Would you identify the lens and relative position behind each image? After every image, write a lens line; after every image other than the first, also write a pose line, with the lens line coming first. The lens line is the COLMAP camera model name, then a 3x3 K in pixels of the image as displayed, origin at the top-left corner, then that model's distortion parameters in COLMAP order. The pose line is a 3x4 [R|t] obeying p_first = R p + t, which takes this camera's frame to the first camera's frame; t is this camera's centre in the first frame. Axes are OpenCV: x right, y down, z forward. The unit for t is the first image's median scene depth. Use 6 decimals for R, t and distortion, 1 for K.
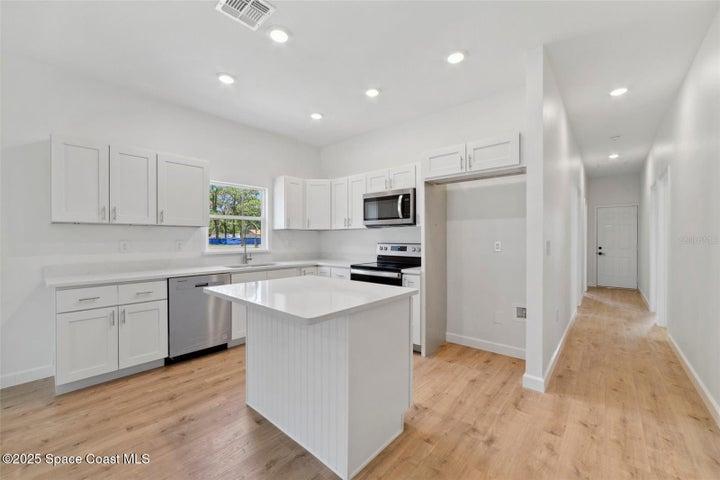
lens RADIAL K [[288.4, 0, 360.0], [0, 288.4, 240.0], [0, 0, 1]] dist [-0.012711, 0.000391]
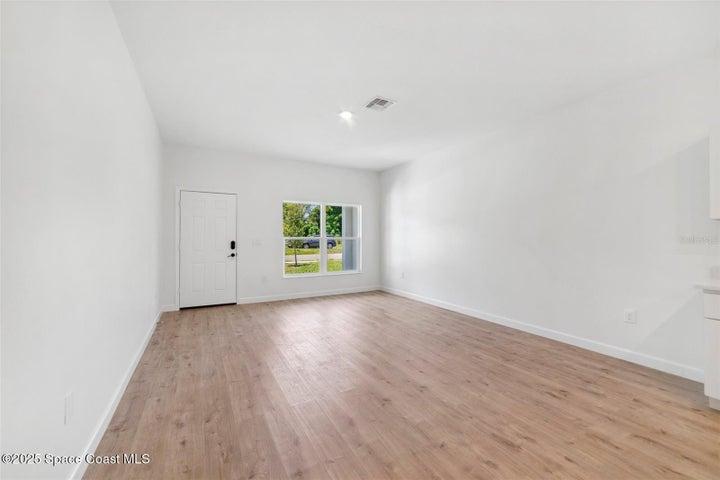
lens RADIAL K [[279.6, 0, 354.6], [0, 279.6, 236.6], [0, 0, 1]] dist [0.001296, 0.000311]
pose [[-0.341940, -0.001136, -0.939721, 0.128701], [0.003222, 0.999992, -0.002381, -0.008244], [0.939716, -0.003842, -0.341933, 0.140758]]
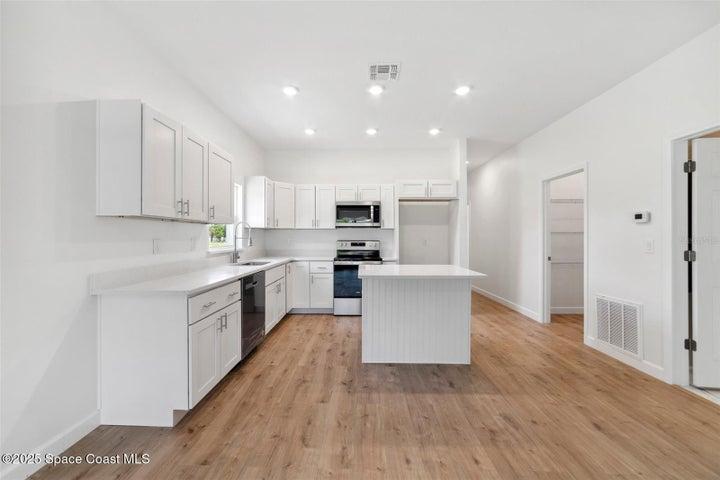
lens RADIAL K [[279.6, 0, 354.6], [0, 279.6, 236.6], [0, 0, 1]] dist [0.001296, 0.000311]
pose [[0.772817, -0.000155, 0.634629, -0.767141], [0.001511, 0.999998, -0.001595, -0.005023], [-0.634628, 0.002191, 0.772815, 0.018025]]
